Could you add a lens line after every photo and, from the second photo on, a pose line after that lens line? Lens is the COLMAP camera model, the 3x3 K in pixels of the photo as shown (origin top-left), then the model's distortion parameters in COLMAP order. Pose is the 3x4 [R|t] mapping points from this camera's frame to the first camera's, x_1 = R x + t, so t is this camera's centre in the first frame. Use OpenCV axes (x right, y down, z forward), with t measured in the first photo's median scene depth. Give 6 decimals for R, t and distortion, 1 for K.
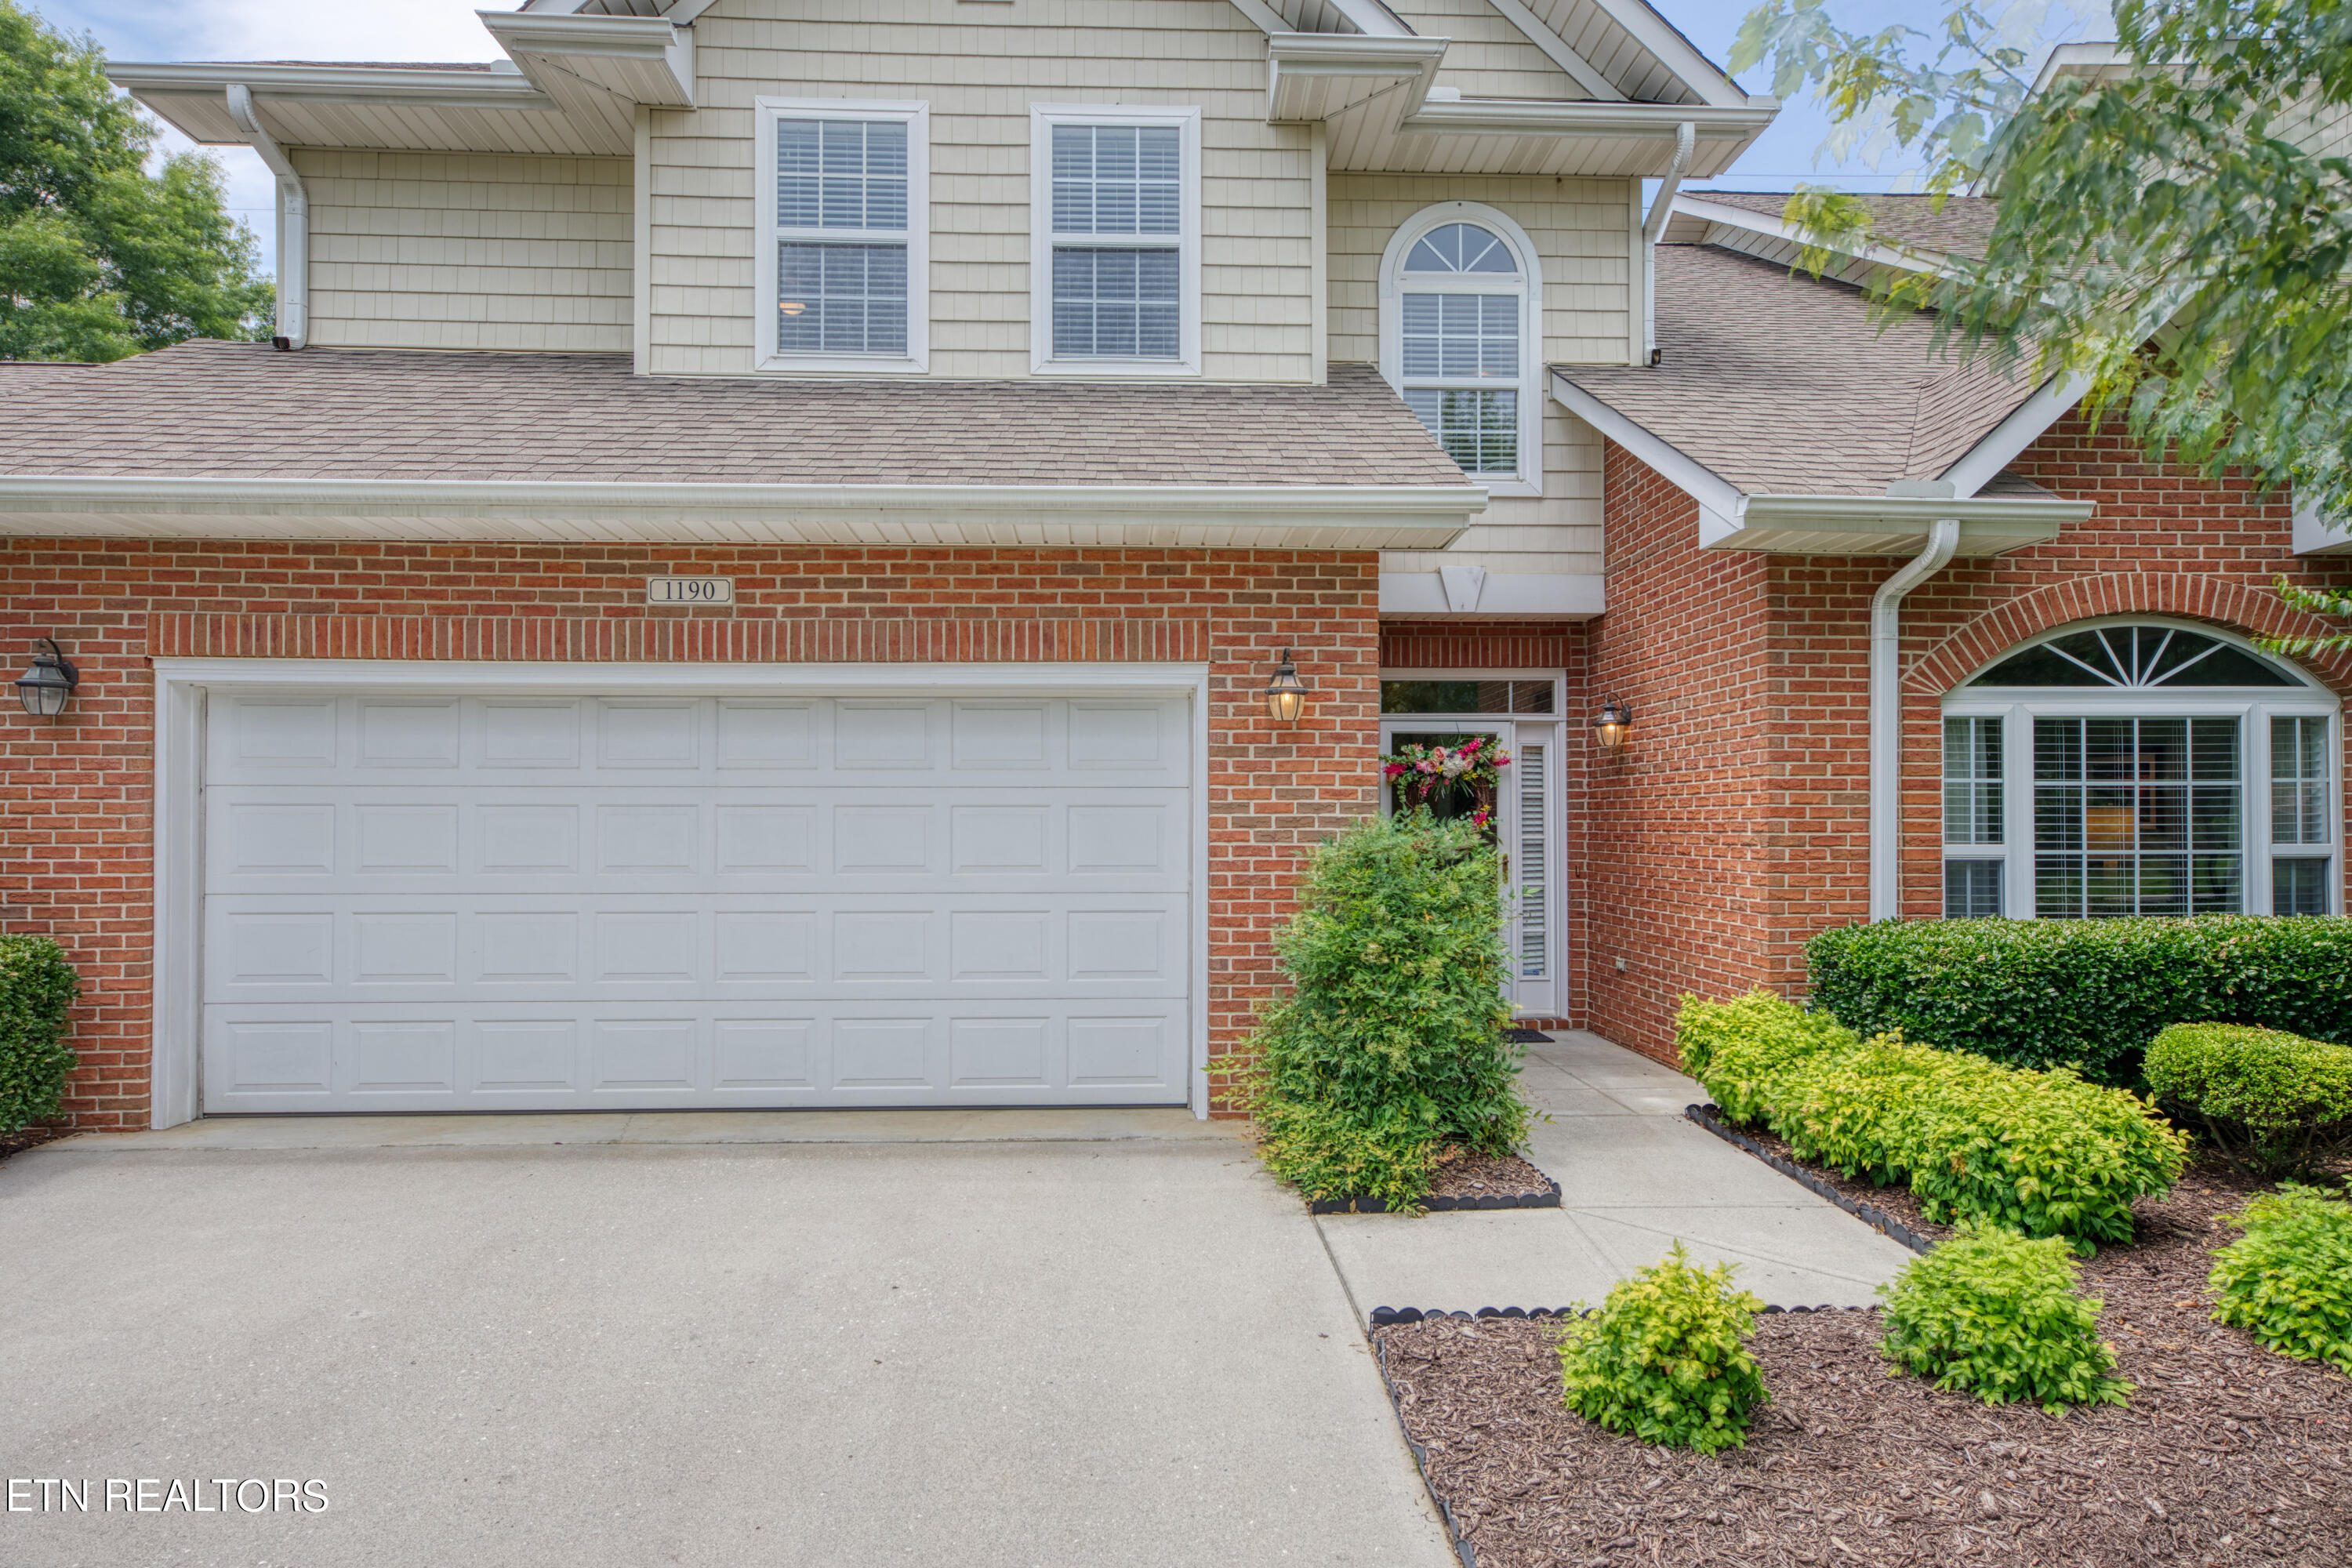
lens RADIAL K [[1378.0, 0, 1189.2], [0, 1378.0, 787.3], [0, 0, 1]] dist [0.007916, 0.002879]
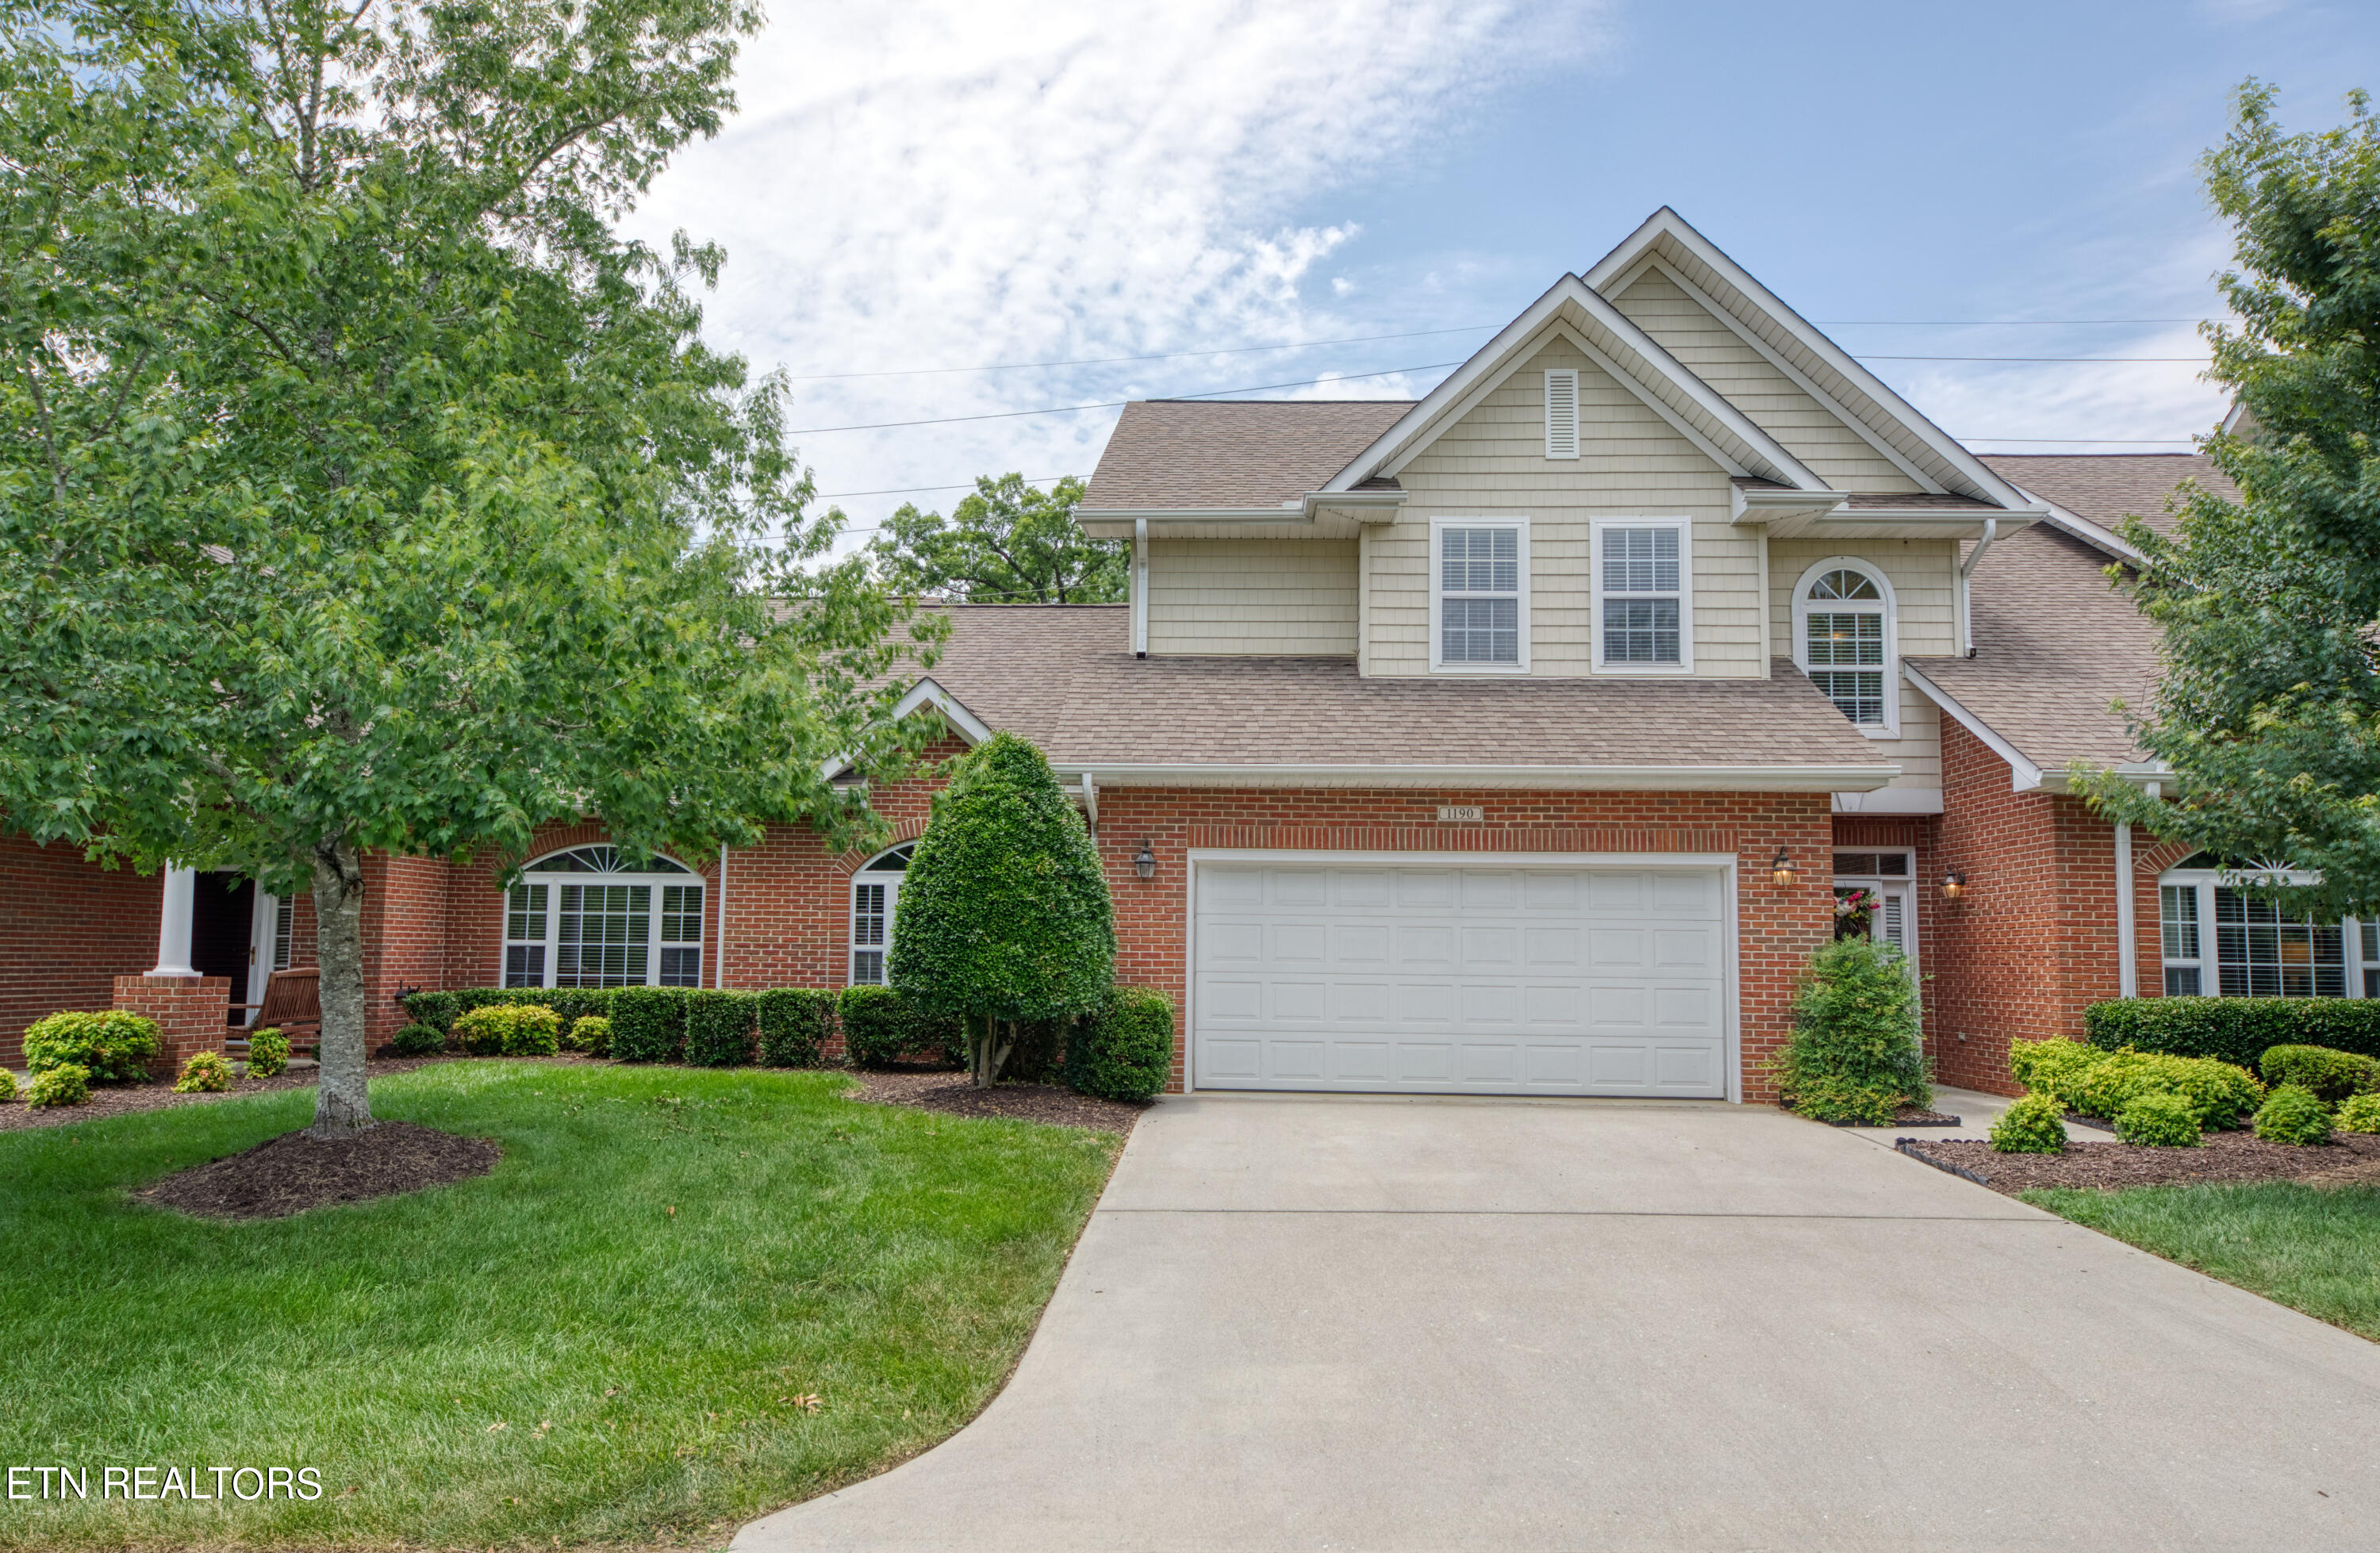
lens RADIAL K [[1649.0, 0, 1183.5], [0, 1649.0, 783.8], [0, 0, 1]] dist [0.021330, 0.004249]
pose [[0.996832, 0.004164, -0.079430, -0.528985], [-0.010701, 0.996571, -0.082051, 0.006770], [0.078816, 0.082641, 0.993458, -1.216074]]
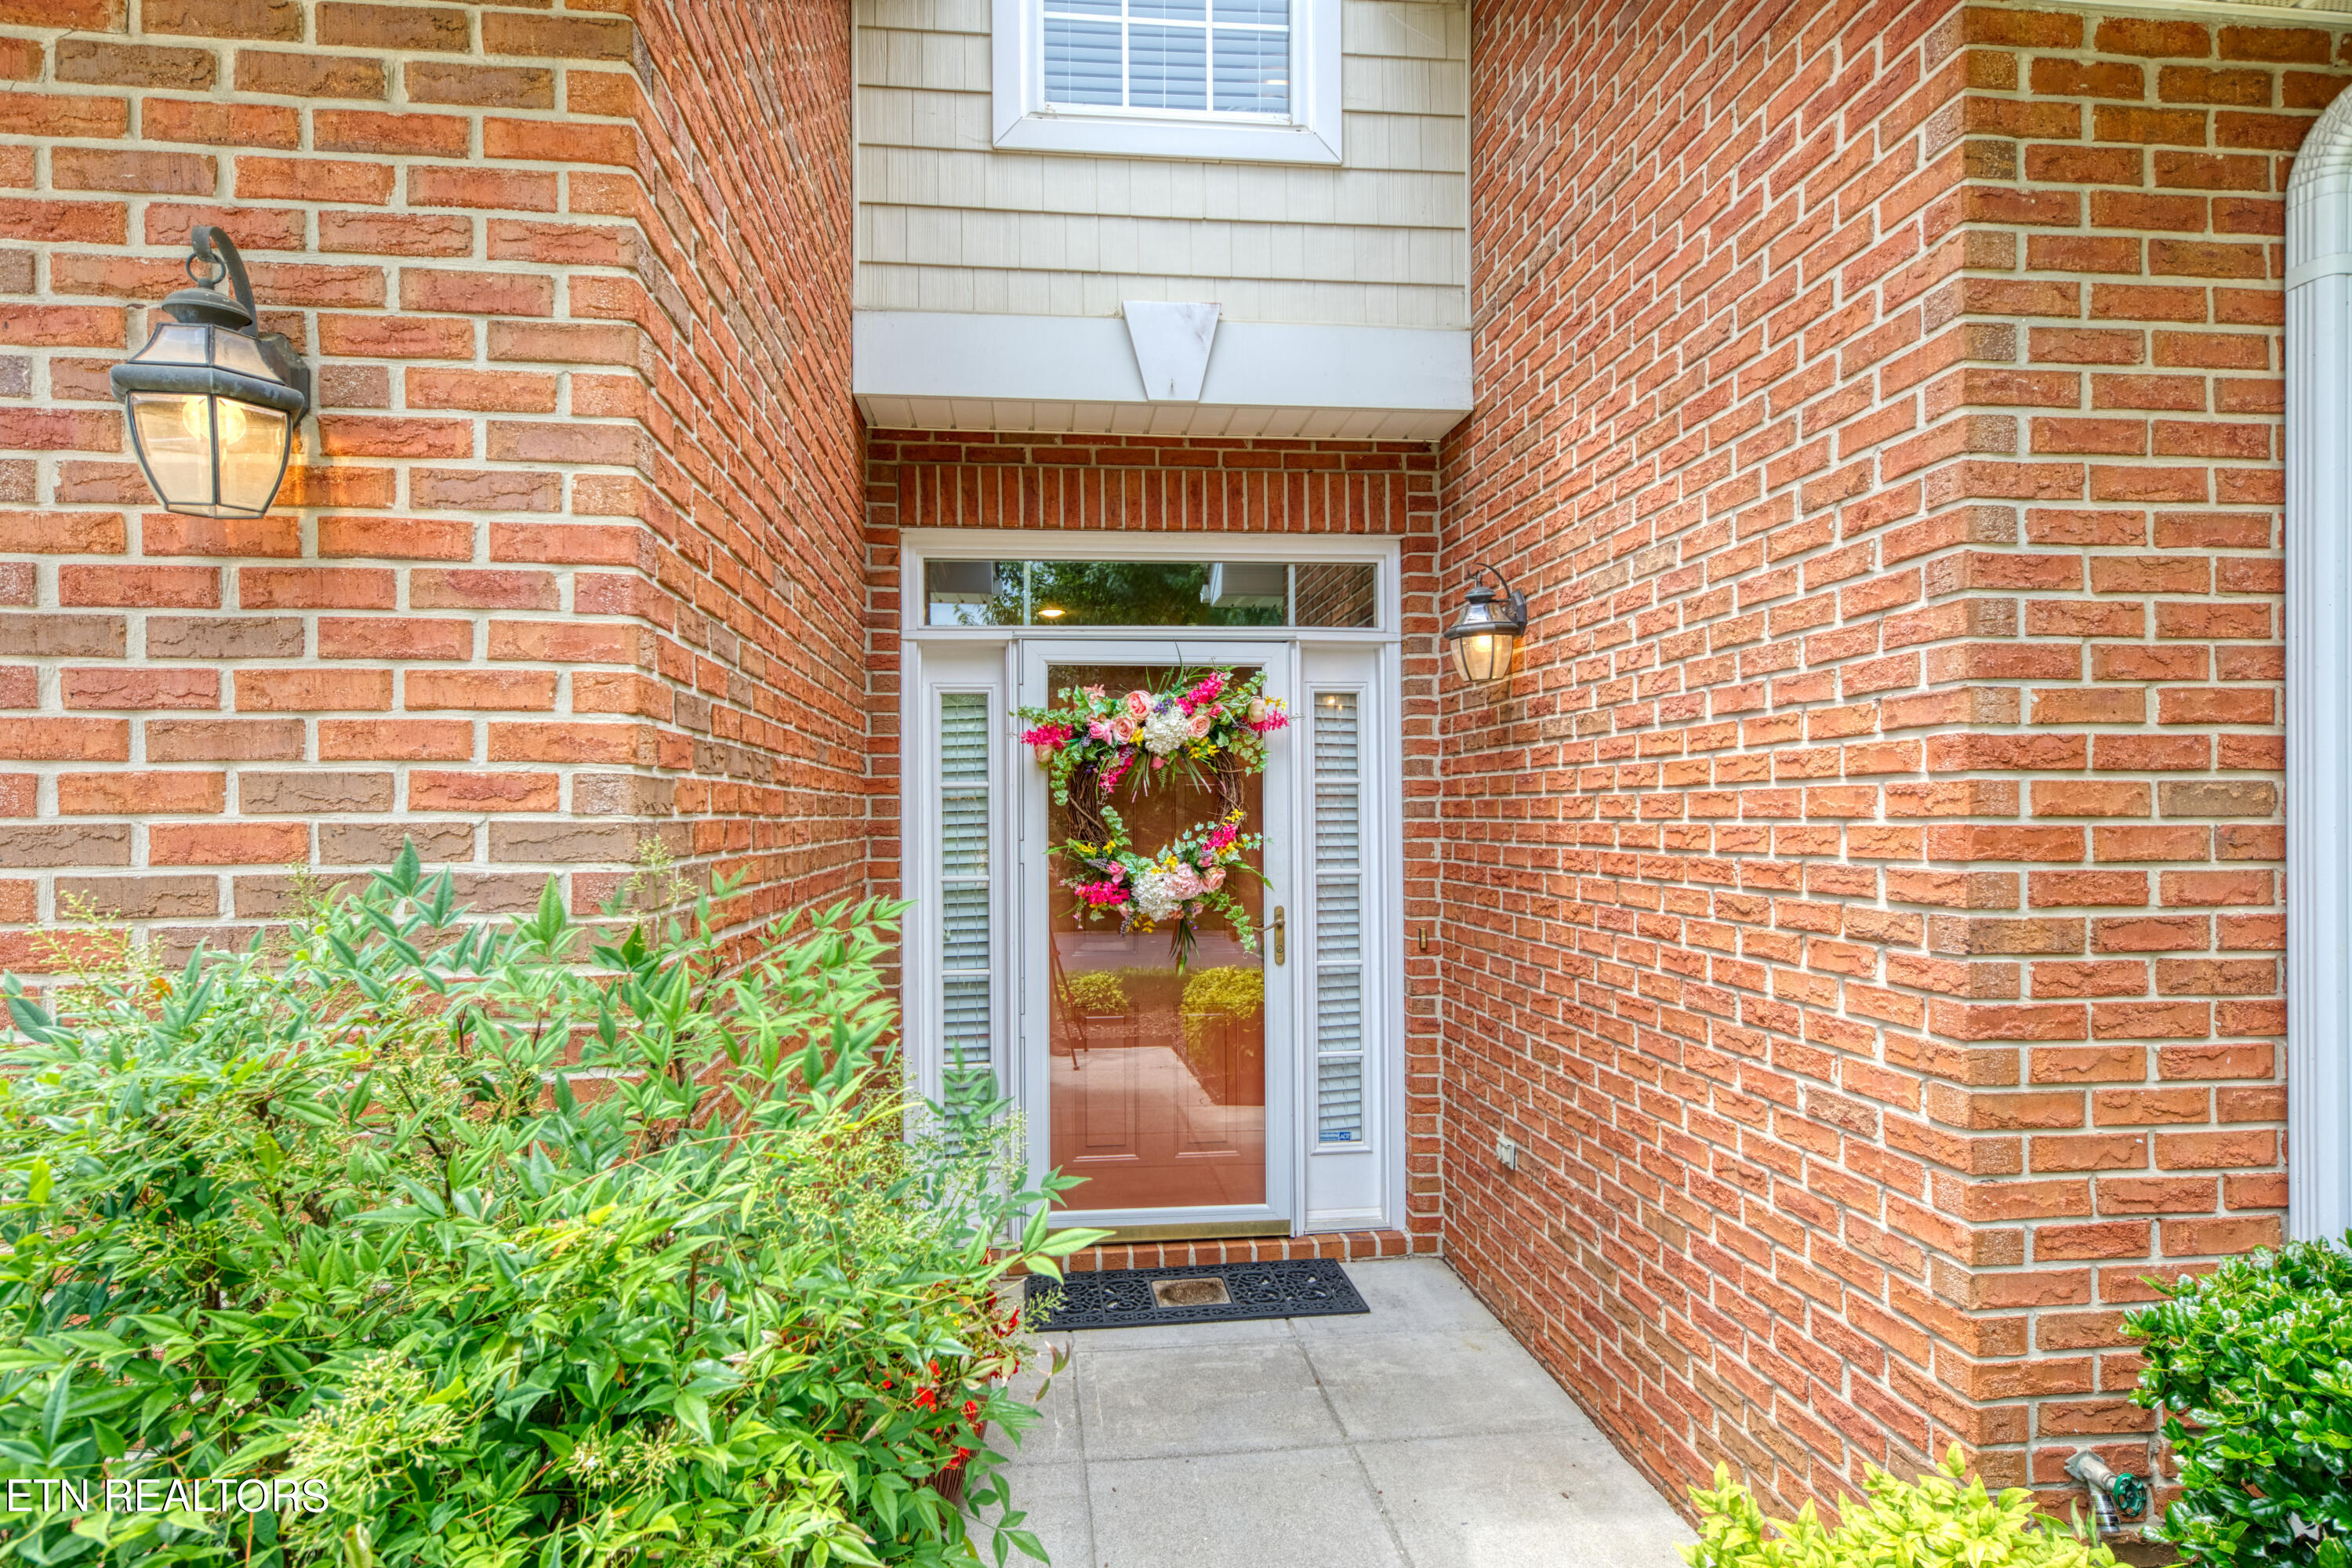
lens RADIAL K [[1304.0, 0, 1169.6], [0, 1304.0, 785.6], [0, 0, 1]] dist [0.006726, 0.002147]
pose [[0.999128, -0.004262, 0.041528, 0.226974], [0.004080, 0.999982, 0.004463, 0.002851], [-0.041546, -0.004289, 0.999127, 0.707017]]
